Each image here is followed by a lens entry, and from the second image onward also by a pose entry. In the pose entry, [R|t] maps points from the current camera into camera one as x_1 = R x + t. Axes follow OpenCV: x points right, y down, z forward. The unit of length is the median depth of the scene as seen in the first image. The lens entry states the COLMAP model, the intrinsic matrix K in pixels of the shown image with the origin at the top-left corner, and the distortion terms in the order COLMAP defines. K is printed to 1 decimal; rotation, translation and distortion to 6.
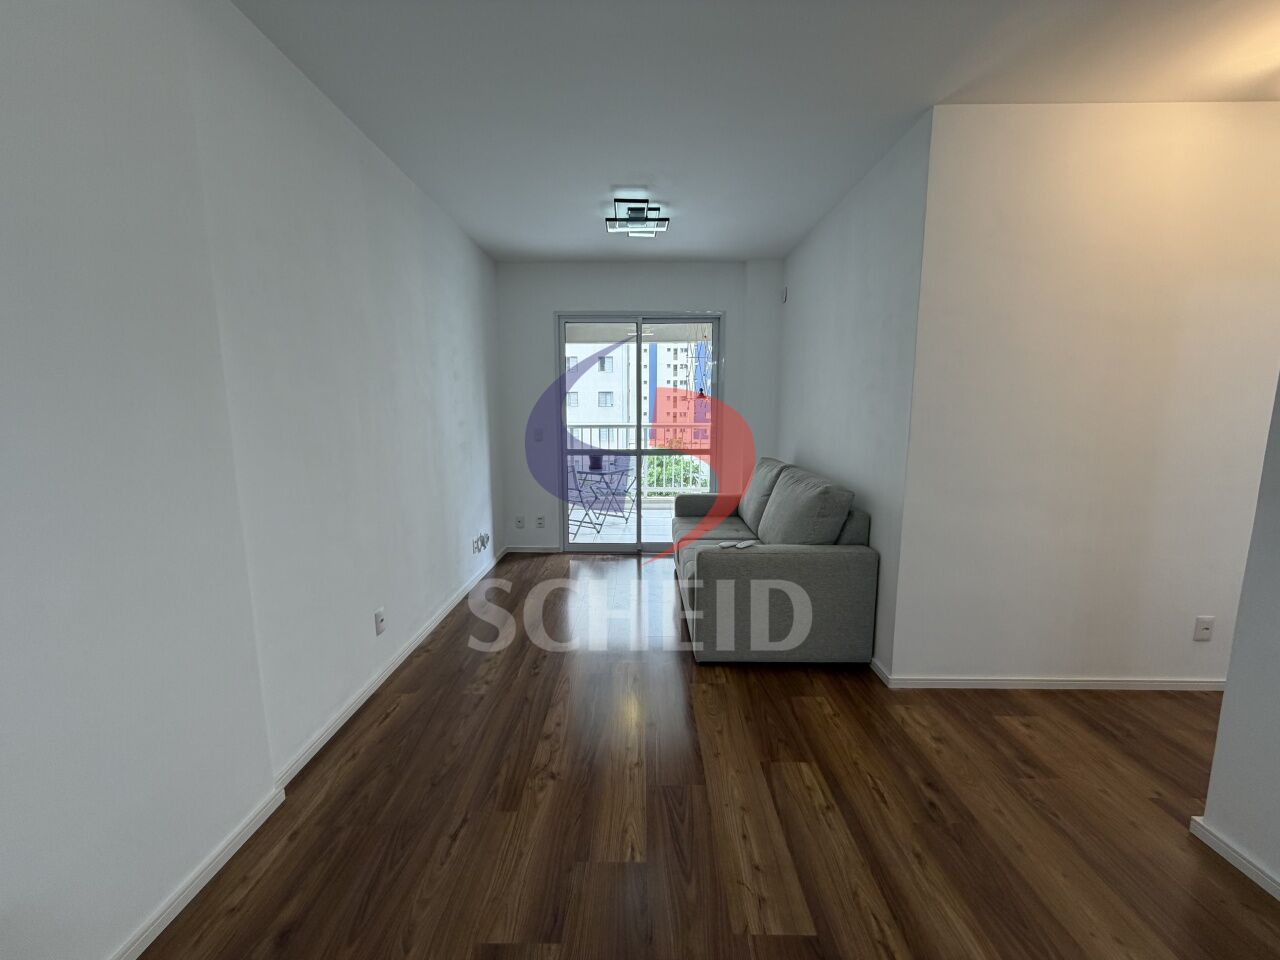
lens RADIAL K [[507.5, 0, 642.3], [0, 507.5, 473.3], [0, 0, 1]] dist [0.003107, 0.000530]
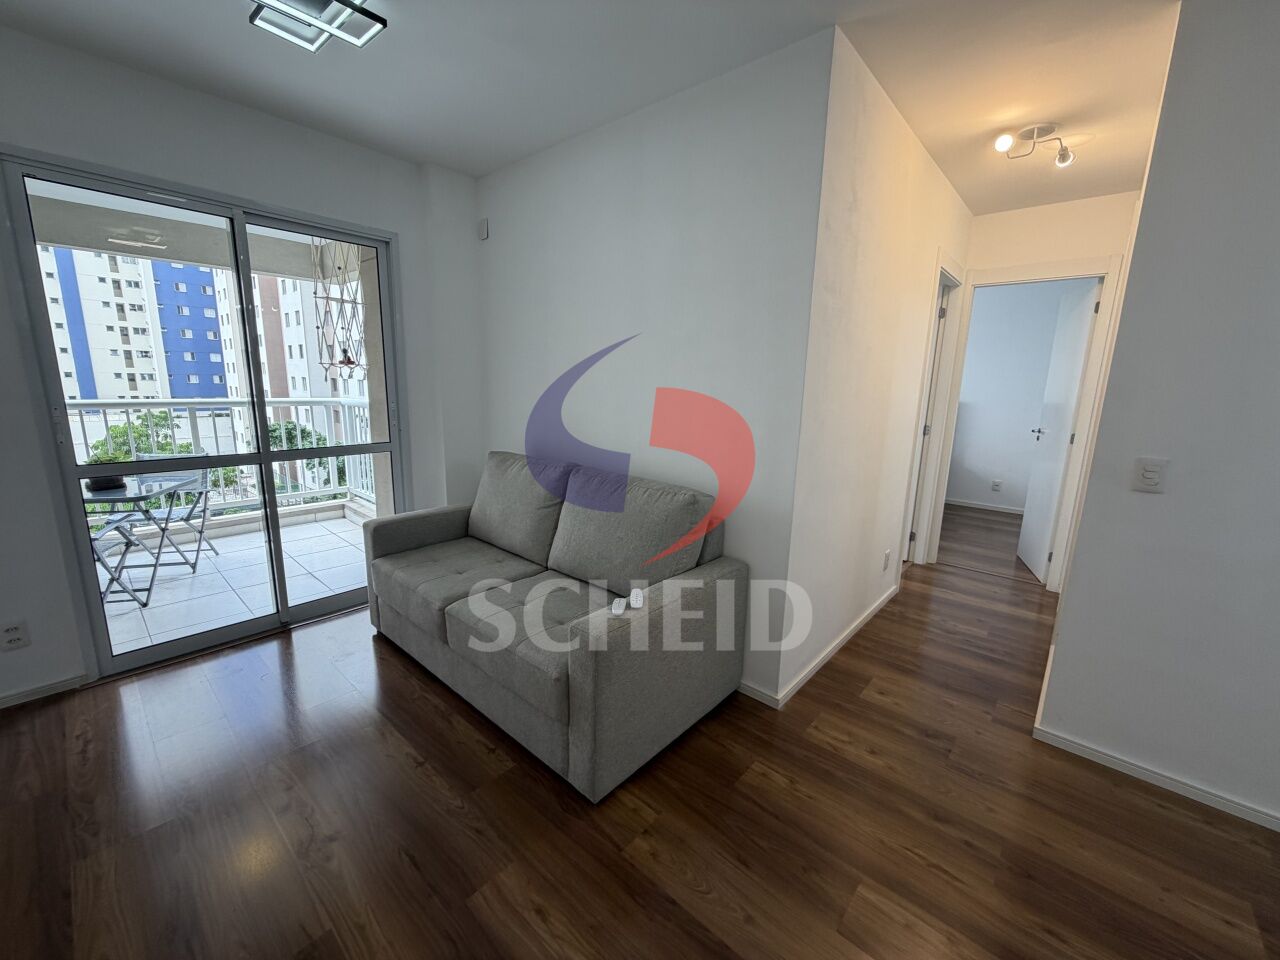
lens RADIAL K [[507.5, 0, 644.8], [0, 507.5, 481.5], [0, 0, 1]] dist [0.003107, 0.000530]
pose [[0.667320, -0.132944, 0.732810, -0.153988], [0.072093, 0.990849, 0.114107, -0.054434], [-0.741274, -0.023315, 0.670798, 0.320704]]
